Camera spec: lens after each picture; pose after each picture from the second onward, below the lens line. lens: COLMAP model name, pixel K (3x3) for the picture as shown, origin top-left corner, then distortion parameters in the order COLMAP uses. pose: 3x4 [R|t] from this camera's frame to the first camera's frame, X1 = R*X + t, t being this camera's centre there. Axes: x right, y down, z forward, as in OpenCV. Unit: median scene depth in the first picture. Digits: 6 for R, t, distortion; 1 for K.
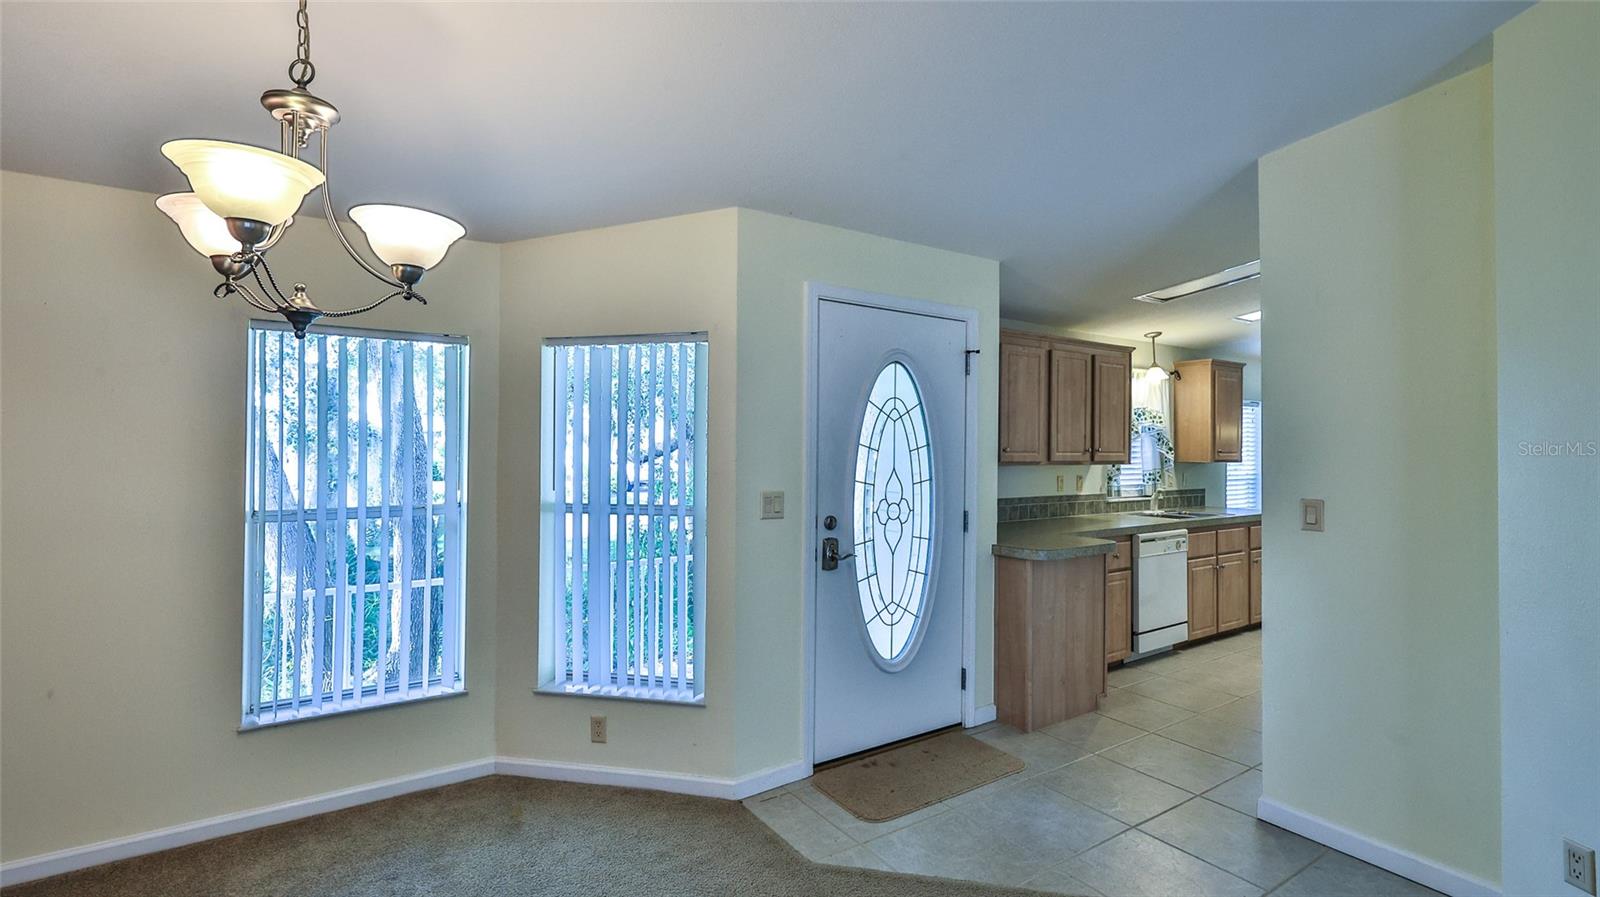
lens RADIAL K [[706.2, 0, 795.2], [0, 706.2, 444.7], [0, 0, 1]] dist [-0.000905, -0.000147]
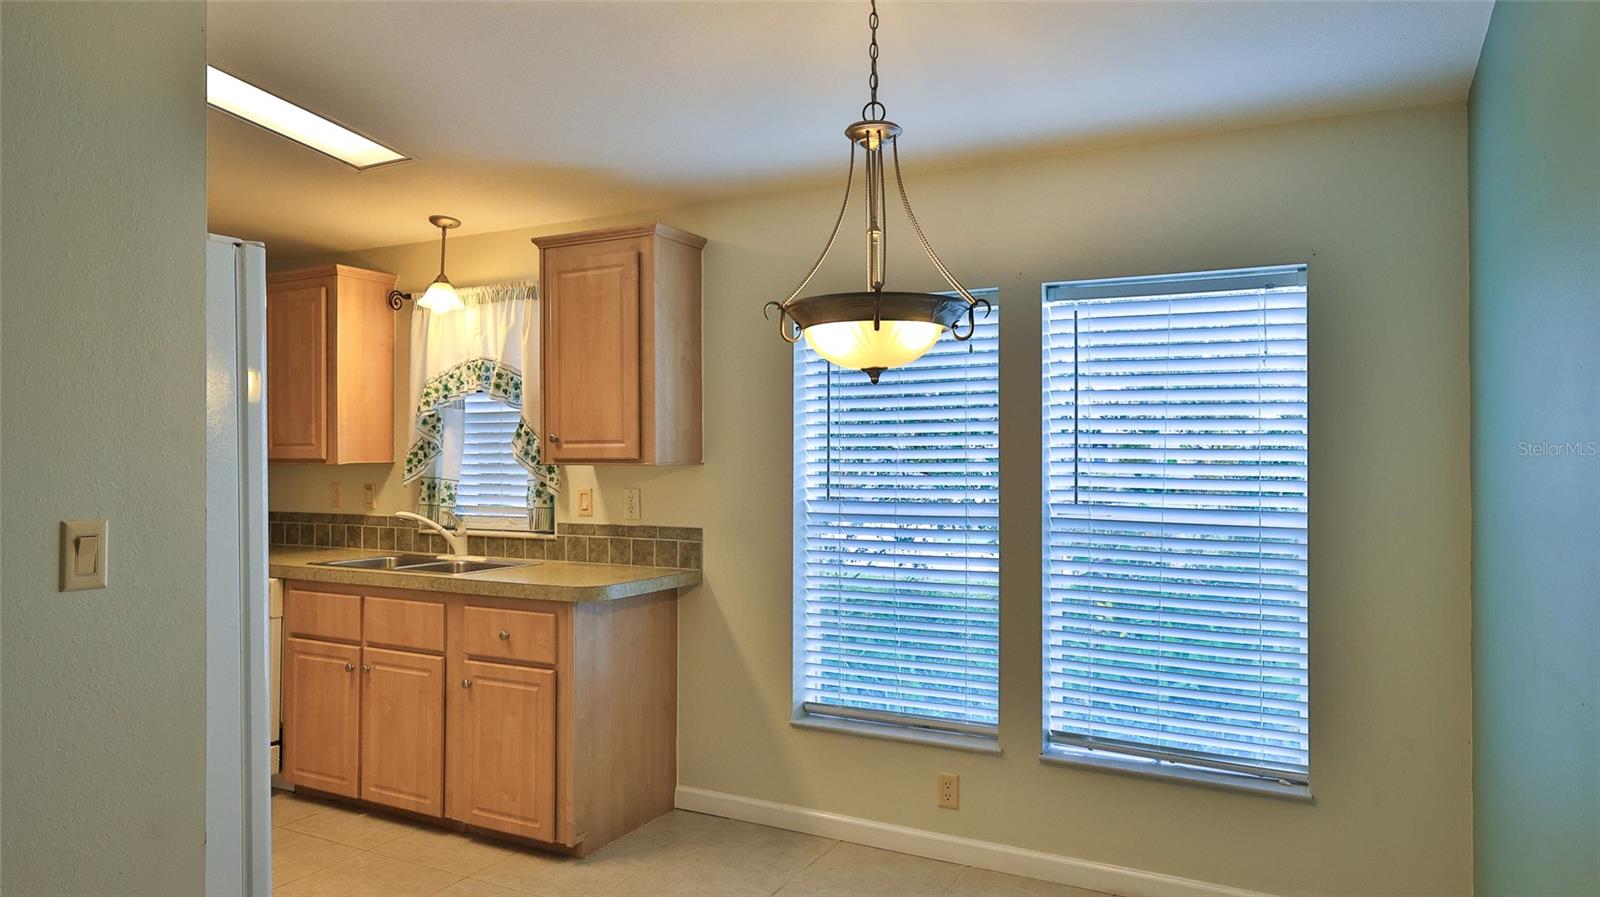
lens RADIAL K [[937.2, 0, 800.0], [0, 937.2, 448.5], [0, 0, 1]] dist [0.028014, -0.000004]
pose [[0.518373, -0.014348, -0.855034, 1.376736], [0.006518, 0.999896, -0.012827, 0.026241], [0.855130, 0.001076, 0.518413, 0.938050]]
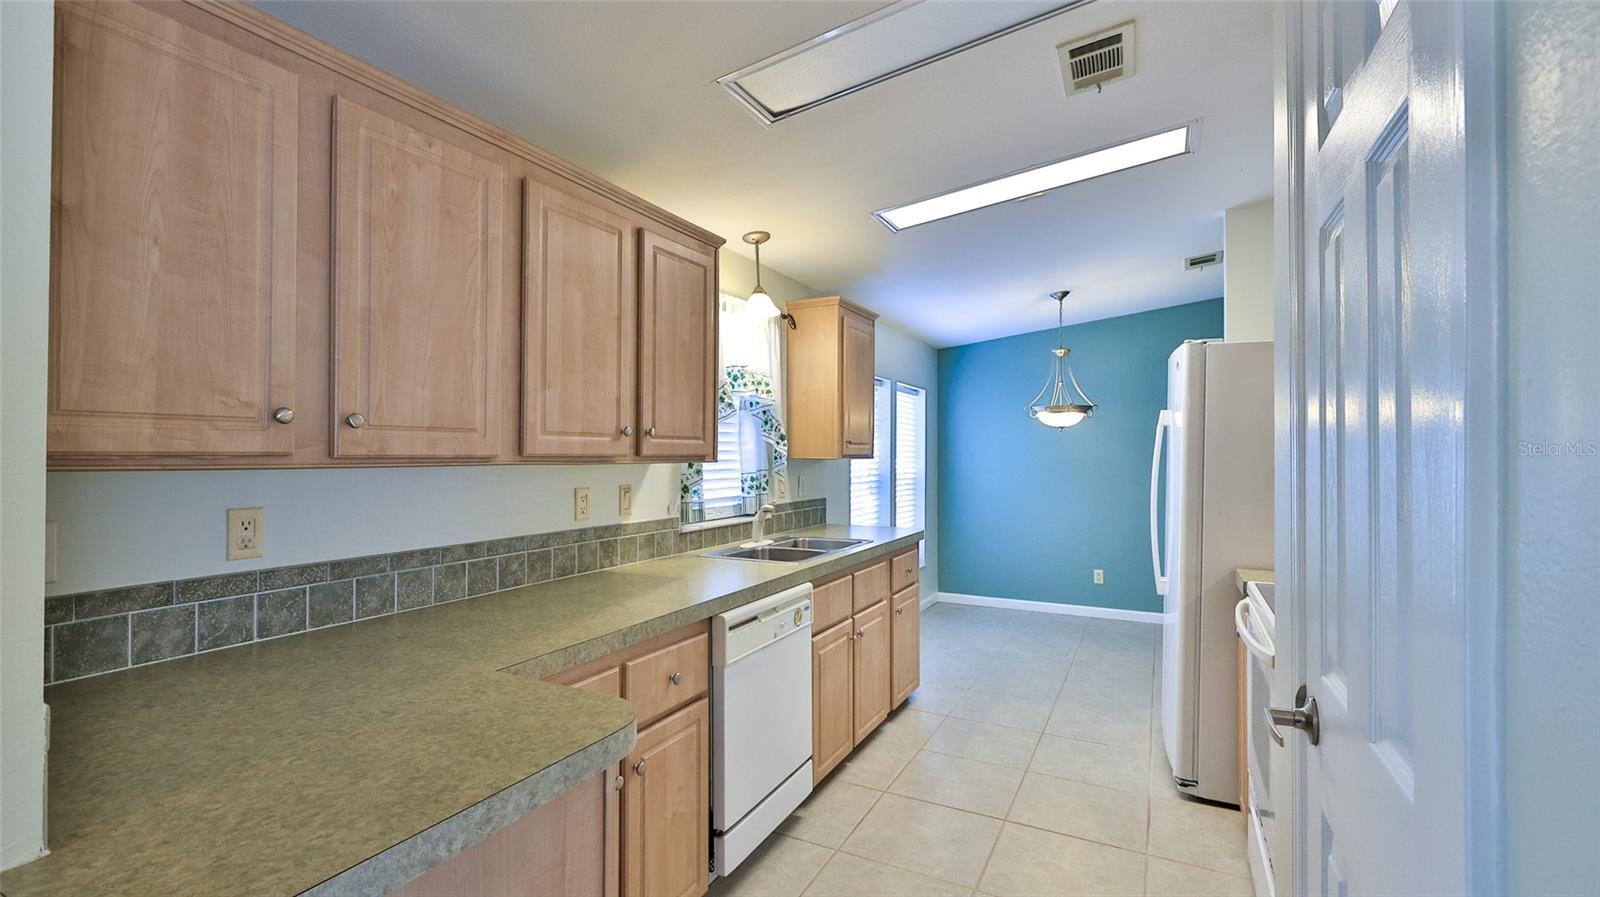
lens RADIAL K [[706.2, 0, 795.2], [0, 706.2, 444.7], [0, 0, 1]] dist [-0.000905, -0.000147]
pose [[0.870575, 0.002758, 0.492028, 0.272717], [-0.000548, 0.999989, -0.004635, 0.017530], [-0.492035, 0.003765, 0.870567, 0.524504]]
